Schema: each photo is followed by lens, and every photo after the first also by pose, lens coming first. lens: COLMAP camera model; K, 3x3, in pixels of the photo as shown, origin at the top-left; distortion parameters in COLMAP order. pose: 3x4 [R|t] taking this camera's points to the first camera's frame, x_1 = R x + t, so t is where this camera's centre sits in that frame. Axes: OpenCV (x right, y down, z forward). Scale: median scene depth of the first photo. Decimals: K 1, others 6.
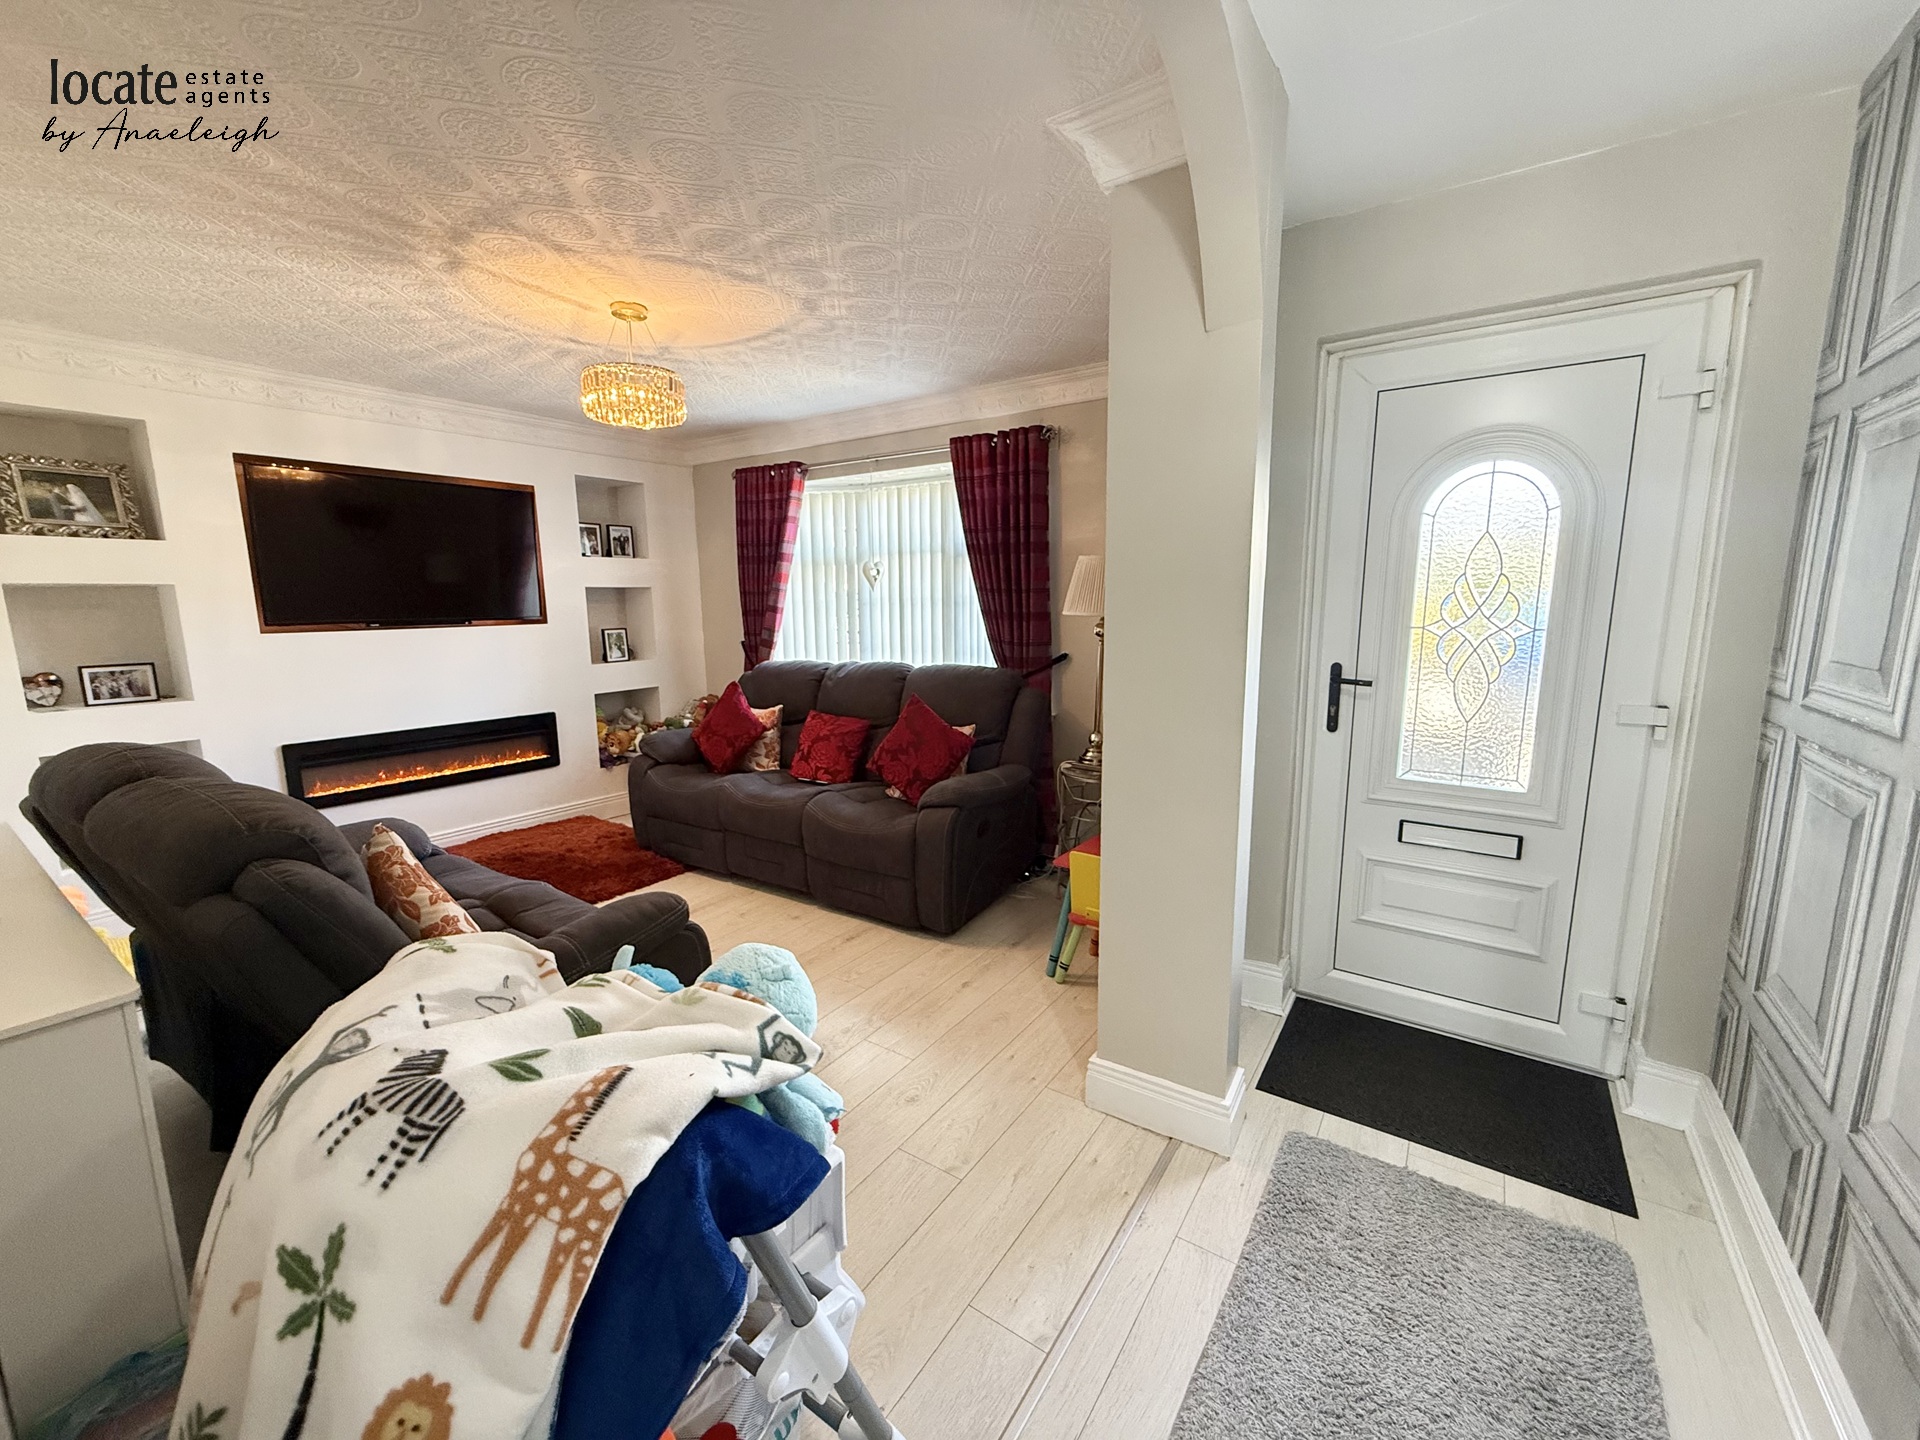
lens RADIAL K [[764.3, 0, 955.2], [0, 764.3, 721.7], [0, 0, 1]] dist [-0.001342, 0.000903]
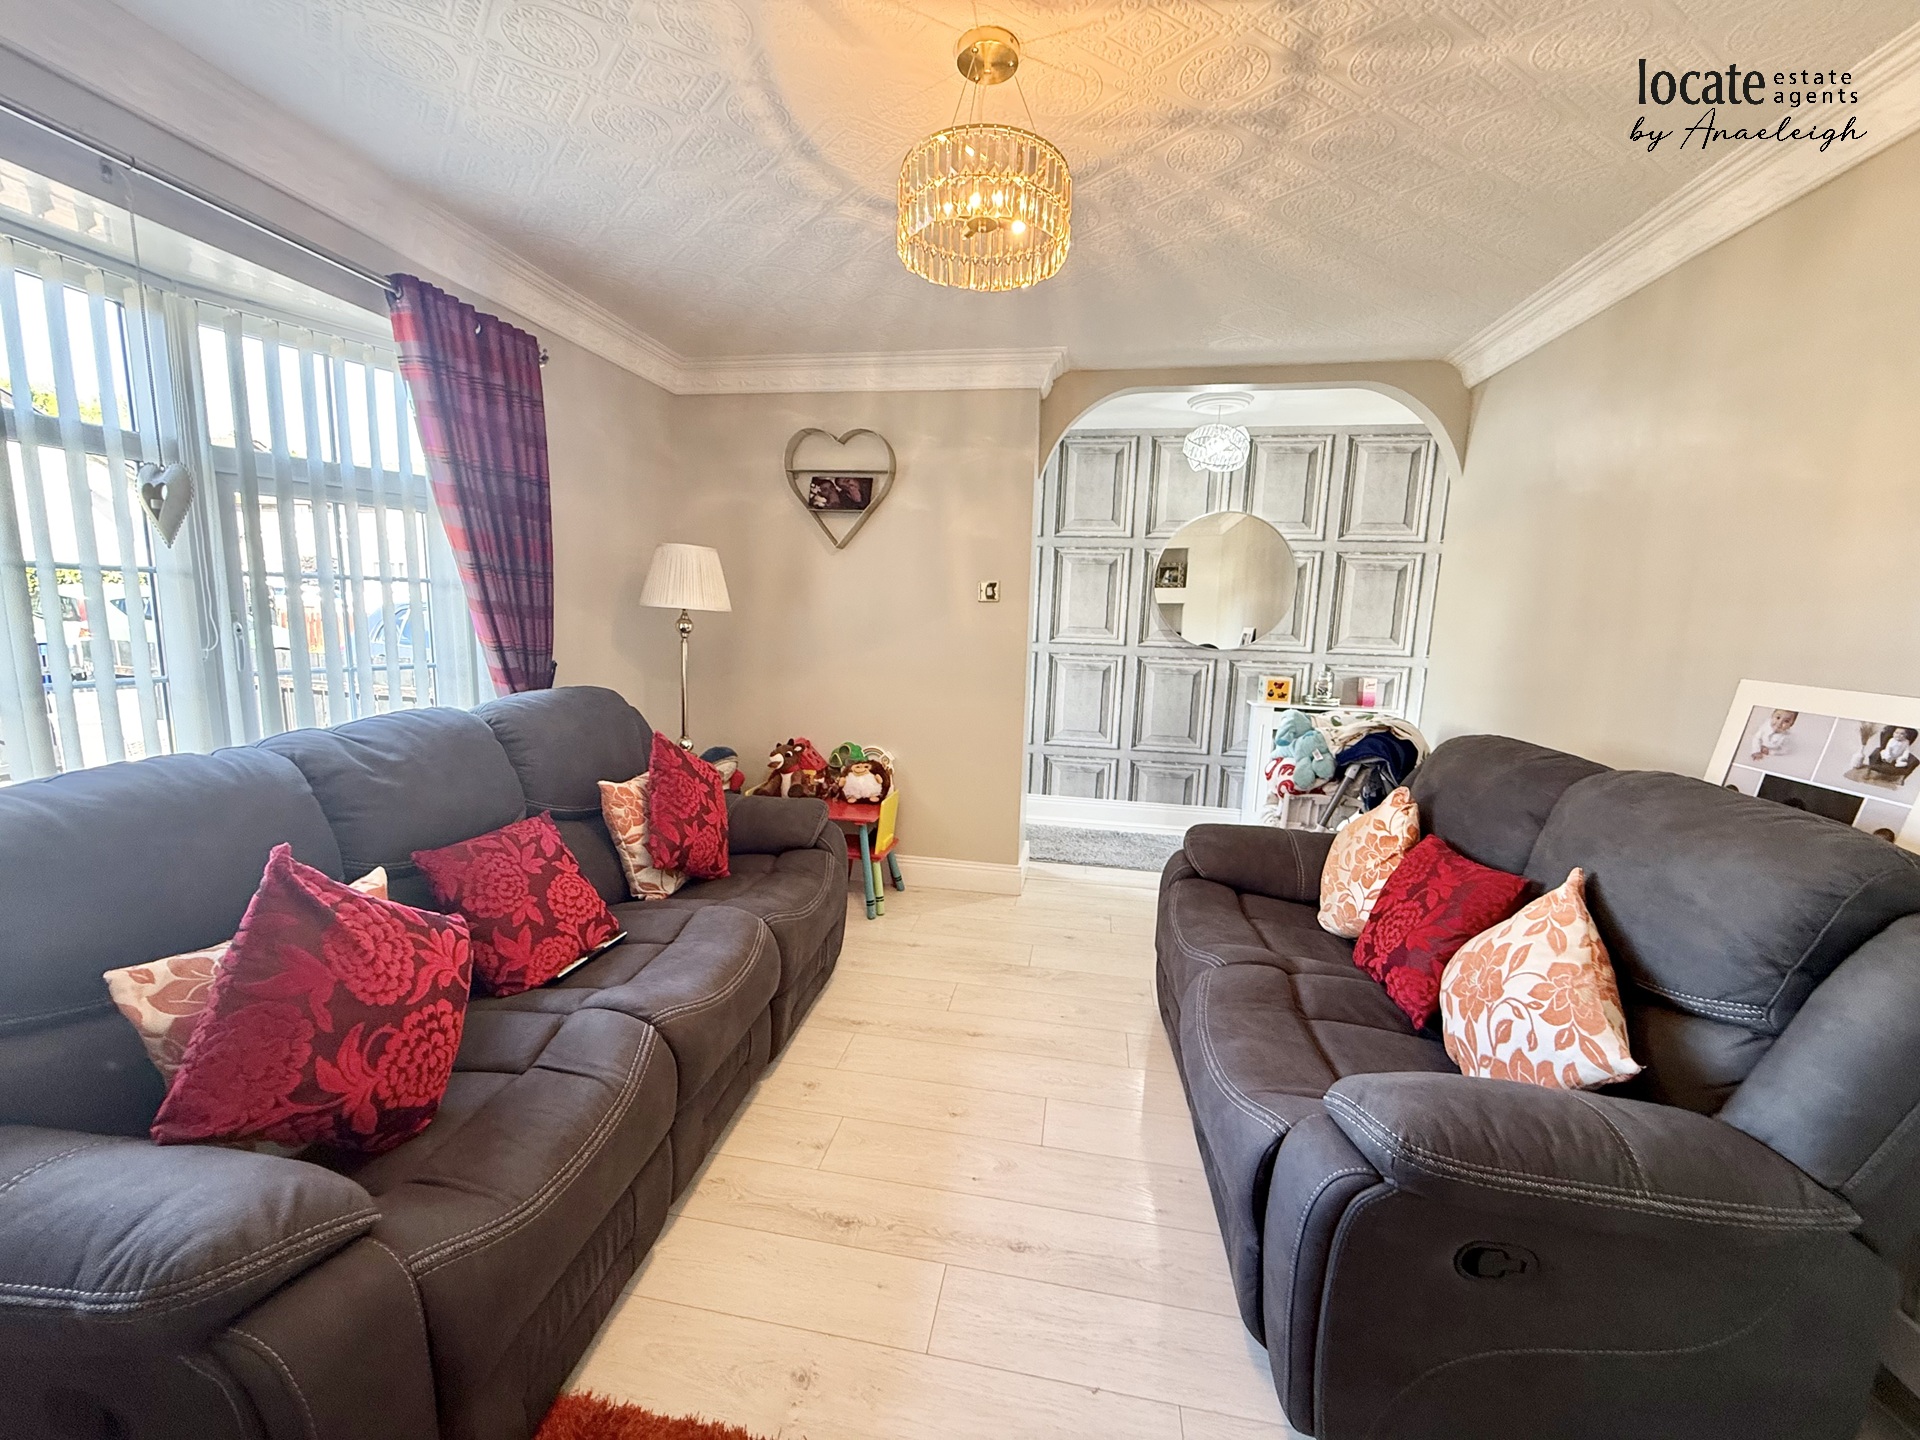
lens RADIAL K [[764.3, 0, 949.4], [0, 764.3, 733.4], [0, 0, 1]] dist [-0.001342, 0.000903]
pose [[-0.411538, -0.146441, 0.899551, -0.750558], [0.122443, 0.969175, 0.213792, -0.145672], [-0.903130, 0.198127, -0.380922, 1.022540]]
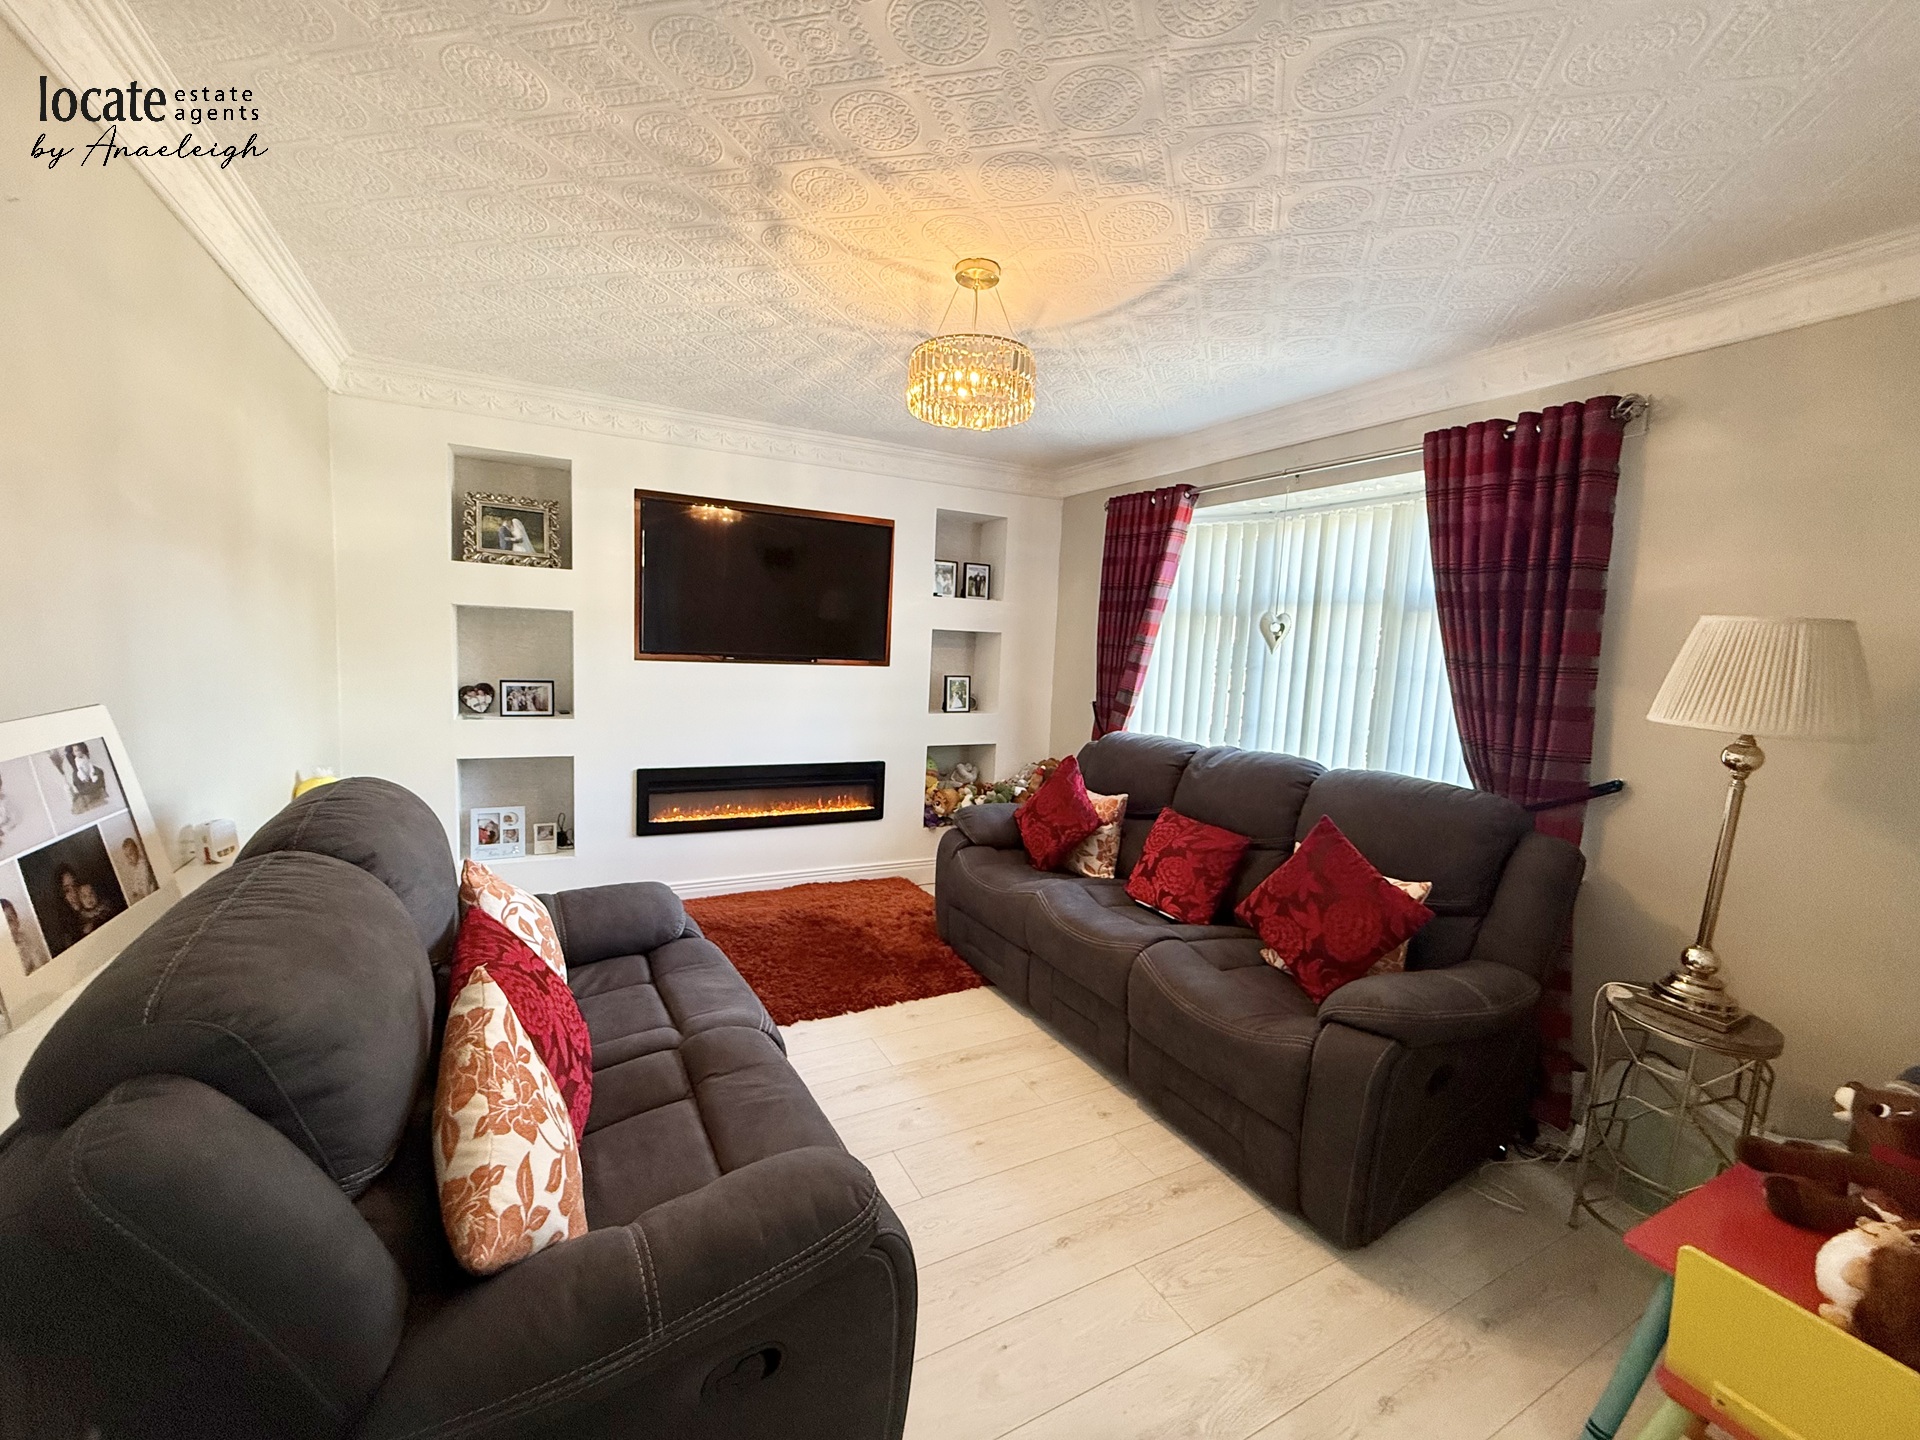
lens RADIAL K [[764.3, 0, 950.9], [0, 764.3, 721.3], [0, 0, 1]] dist [-0.001342, 0.000903]
pose [[0.883080, 0.100892, -0.458247, -0.045991], [-0.129046, 0.991171, -0.030457, -0.055742], [0.451129, 0.086031, 0.888303, 0.273803]]
